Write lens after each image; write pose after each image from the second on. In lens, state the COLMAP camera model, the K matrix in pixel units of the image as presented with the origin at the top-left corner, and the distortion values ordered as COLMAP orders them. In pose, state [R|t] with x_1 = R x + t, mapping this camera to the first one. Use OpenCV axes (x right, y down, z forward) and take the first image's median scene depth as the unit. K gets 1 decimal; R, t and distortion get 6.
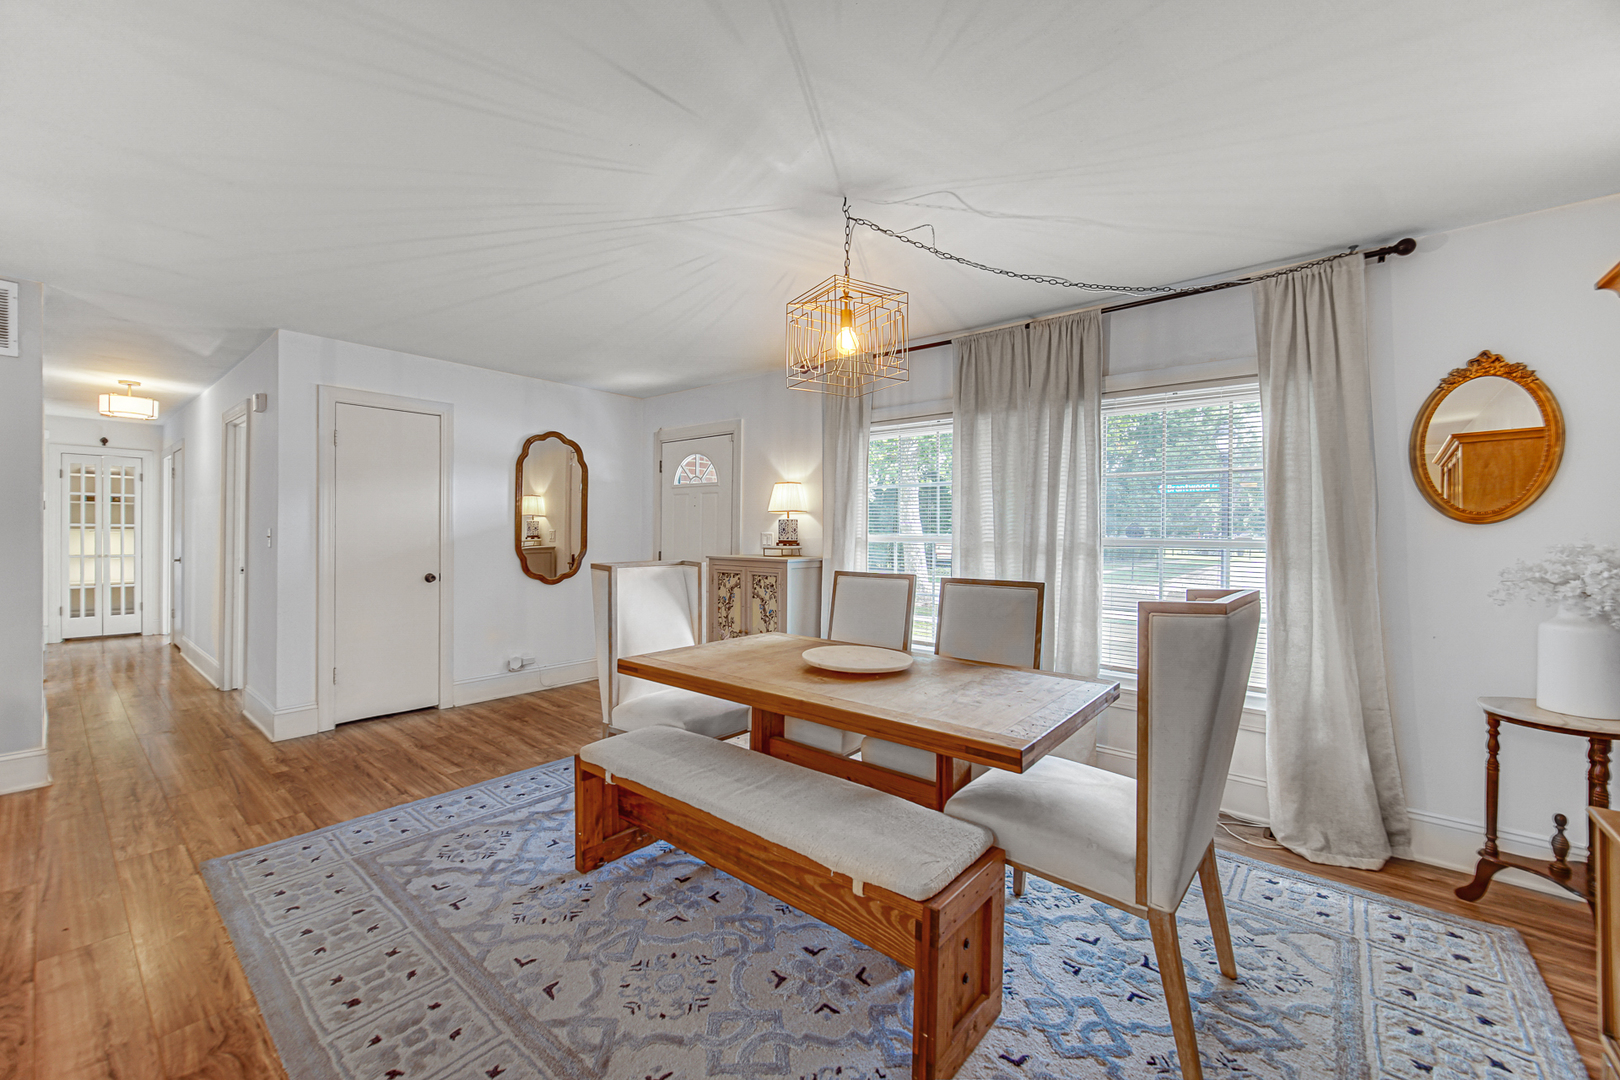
lens RADIAL K [[649.5, 0, 802.5], [0, 649.5, 534.2], [0, 0, 1]] dist [-0.001106, 0.000100]
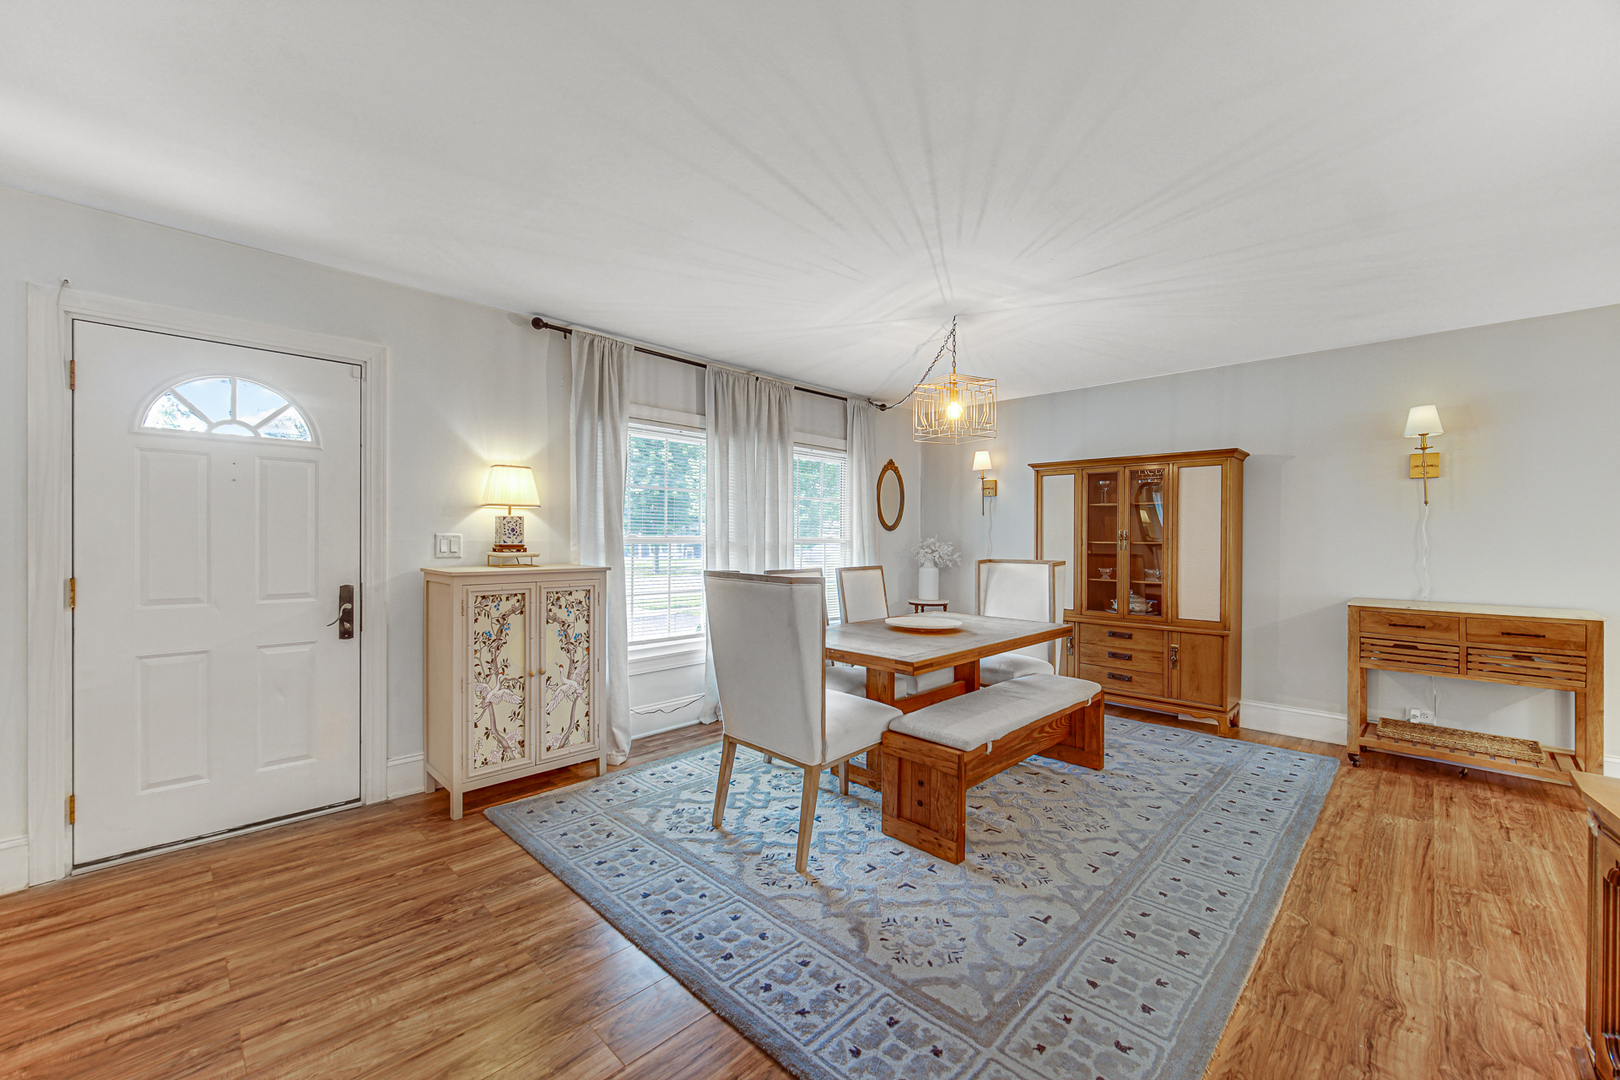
lens RADIAL K [[639.3, 0, 798.4], [0, 639.3, 541.4], [0, 0, 1]] dist [-0.000292, -0.000018]
pose [[0.079962, -0.014693, 0.996690, -1.326818], [-0.003126, 0.999883, 0.014991, -0.011387], [-0.996793, -0.004315, 0.079907, 1.132498]]
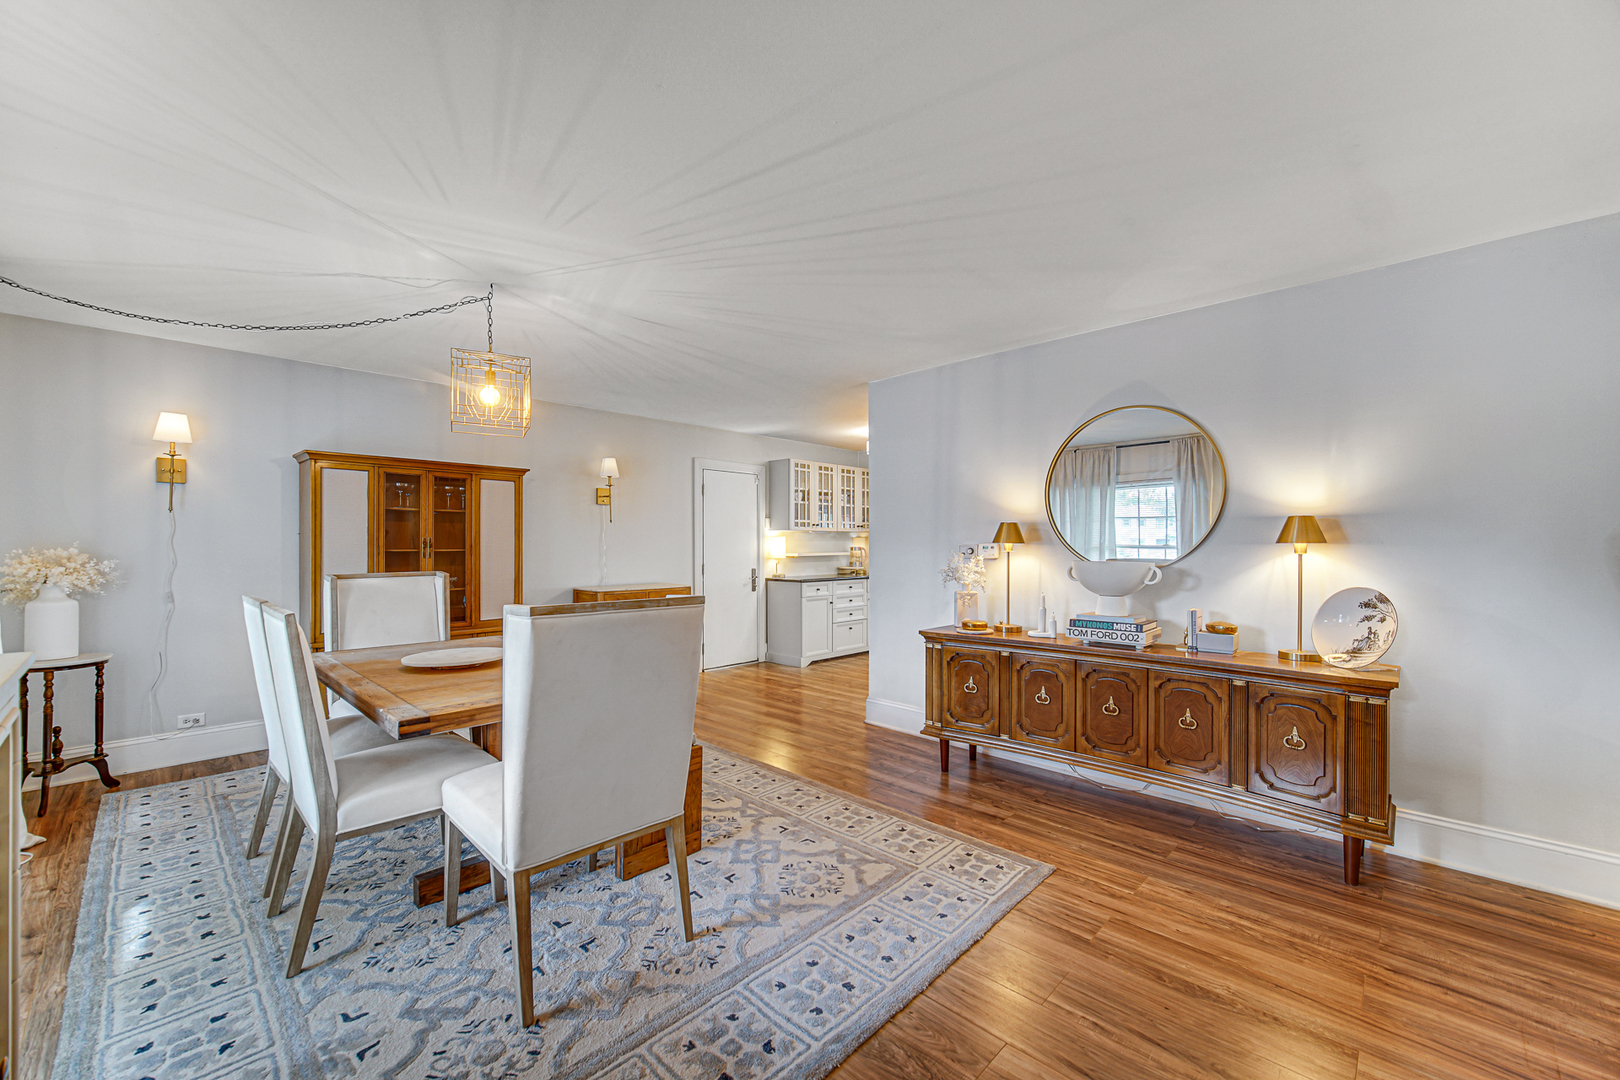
lens RADIAL K [[639.3, 0, 798.4], [0, 639.3, 541.4], [0, 0, 1]] dist [-0.000292, -0.000018]
pose [[-0.997259, -0.007483, 0.073605, -0.573114], [-0.007733, 0.999965, -0.003106, -0.009721], [-0.073579, -0.003666, -0.997283, 2.010495]]
